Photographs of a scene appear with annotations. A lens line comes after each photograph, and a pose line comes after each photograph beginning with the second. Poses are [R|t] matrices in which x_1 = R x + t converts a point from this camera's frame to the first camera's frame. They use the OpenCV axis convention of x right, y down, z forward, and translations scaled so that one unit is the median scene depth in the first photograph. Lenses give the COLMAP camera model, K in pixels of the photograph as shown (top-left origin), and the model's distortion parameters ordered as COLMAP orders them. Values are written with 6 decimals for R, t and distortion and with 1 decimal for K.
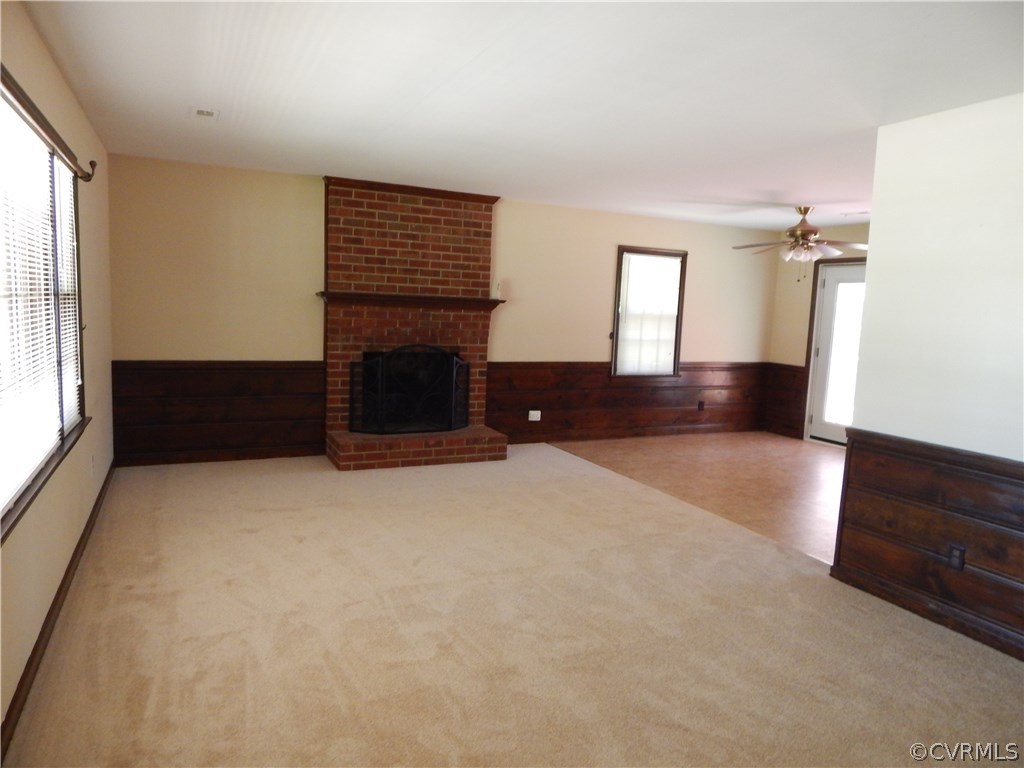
lens RADIAL K [[670.7, 0, 510.4], [0, 670.7, 384.2], [0, 0, 1]] dist [-0.001246, -0.003503]
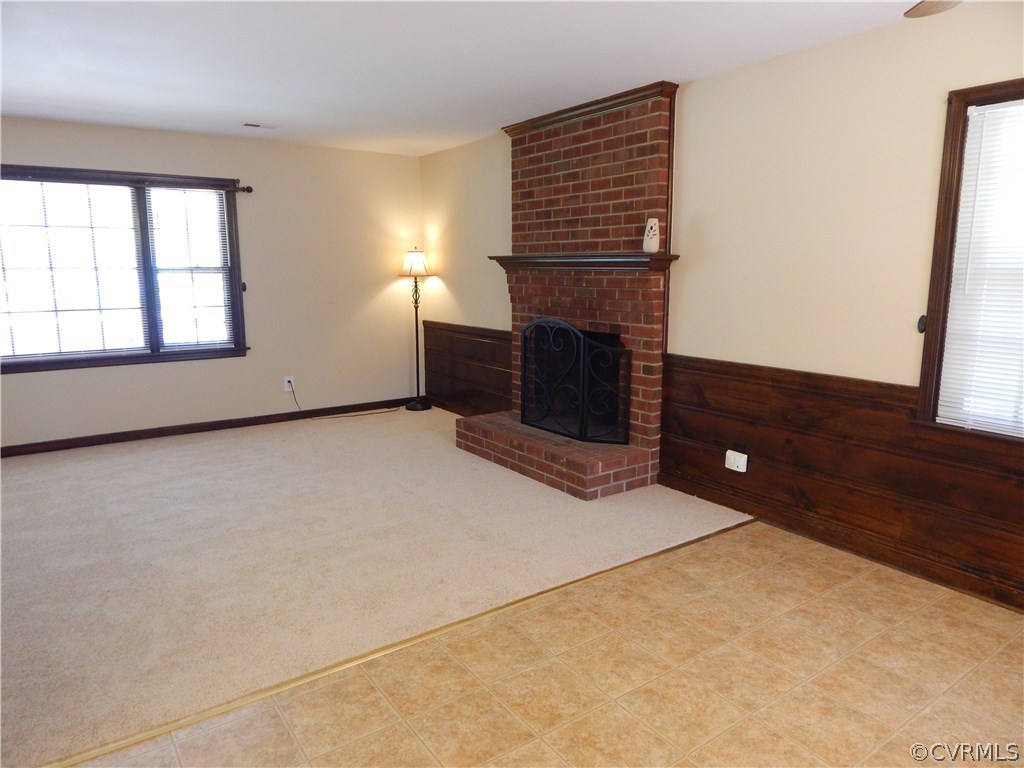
lens RADIAL K [[670.7, 0, 510.6], [0, 670.7, 382.7], [0, 0, 1]] dist [-0.001246, -0.003503]
pose [[0.162271, 0.126220, -0.978640, 0.598801], [-0.110545, 0.987867, 0.109080, -0.062832], [0.980534, 0.090484, 0.174255, 0.800088]]
